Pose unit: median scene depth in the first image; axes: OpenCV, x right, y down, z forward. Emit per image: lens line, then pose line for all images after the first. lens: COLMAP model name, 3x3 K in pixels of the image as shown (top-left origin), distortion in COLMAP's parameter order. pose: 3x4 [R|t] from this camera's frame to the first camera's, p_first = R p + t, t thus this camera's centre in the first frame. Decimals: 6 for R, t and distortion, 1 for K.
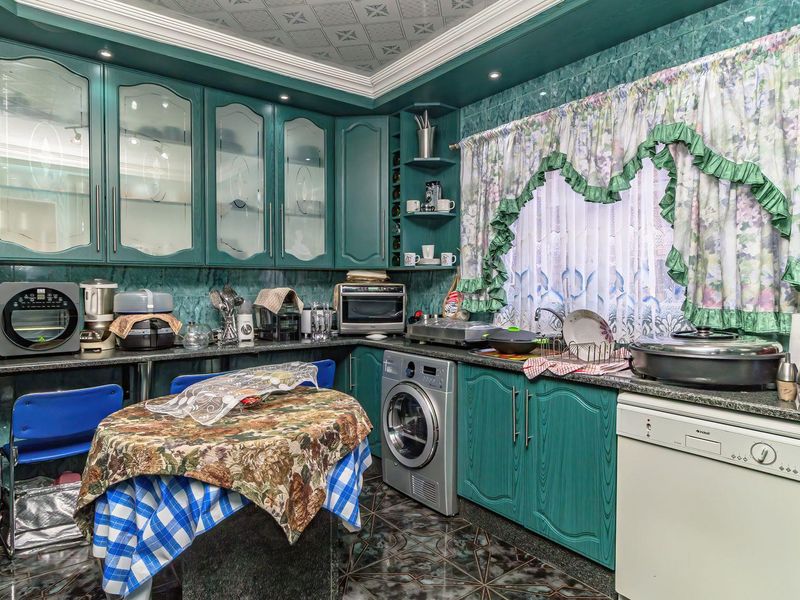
lens RADIAL K [[493.4, 0, 408.5], [0, 493.4, 295.8], [0, 0, 1]] dist [0.000562, 0.005168]
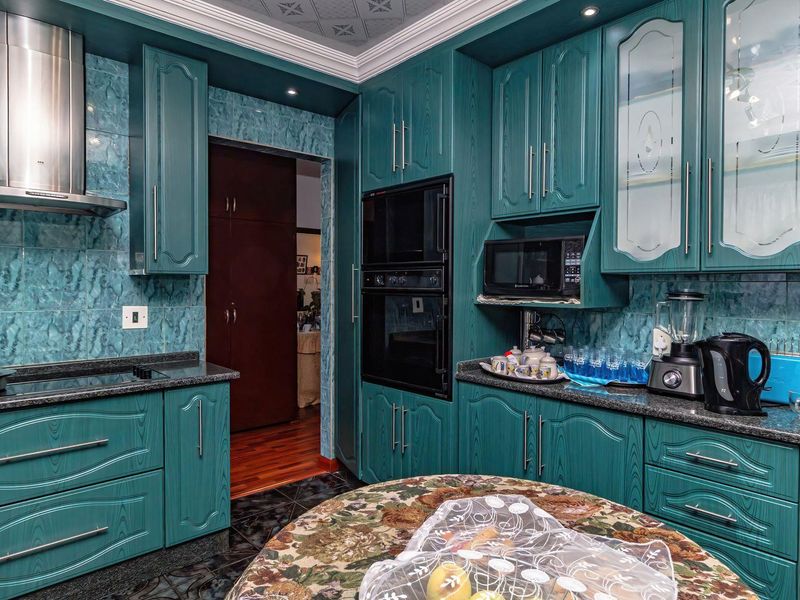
lens RADIAL K [[493.4, 0, 408.5], [0, 493.4, 295.8], [0, 0, 1]] dist [0.000562, 0.005168]
pose [[-0.996608, -0.001211, -0.082285, -0.243024], [-0.004549, 0.999174, 0.040392, -0.069918], [0.082168, 0.040629, -0.995790, 1.646441]]
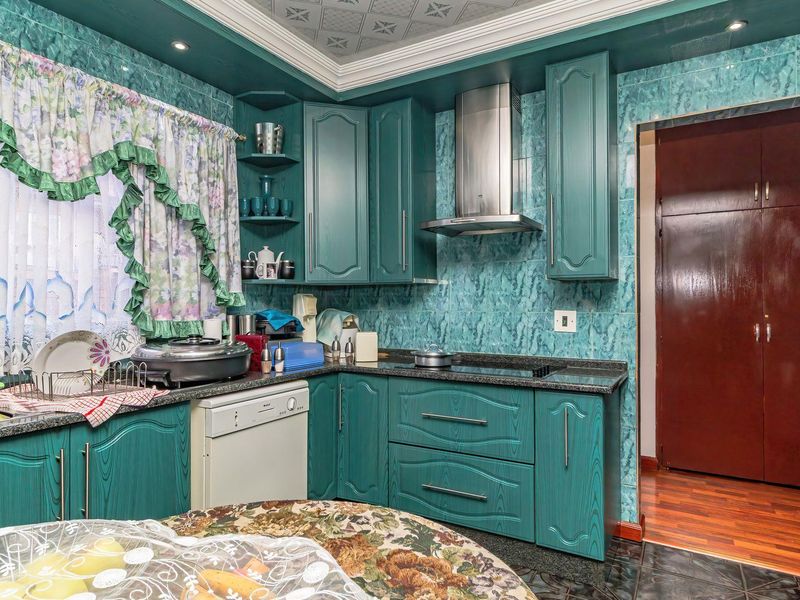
lens RADIAL K [[493.4, 0, 408.5], [0, 493.4, 295.8], [0, 0, 1]] dist [0.000562, 0.005168]
pose [[-0.391629, 0.009256, 0.920076, -0.829430], [0.017144, 0.999849, -0.002761, -0.023282], [-0.919963, 0.014693, -0.391729, 1.138530]]
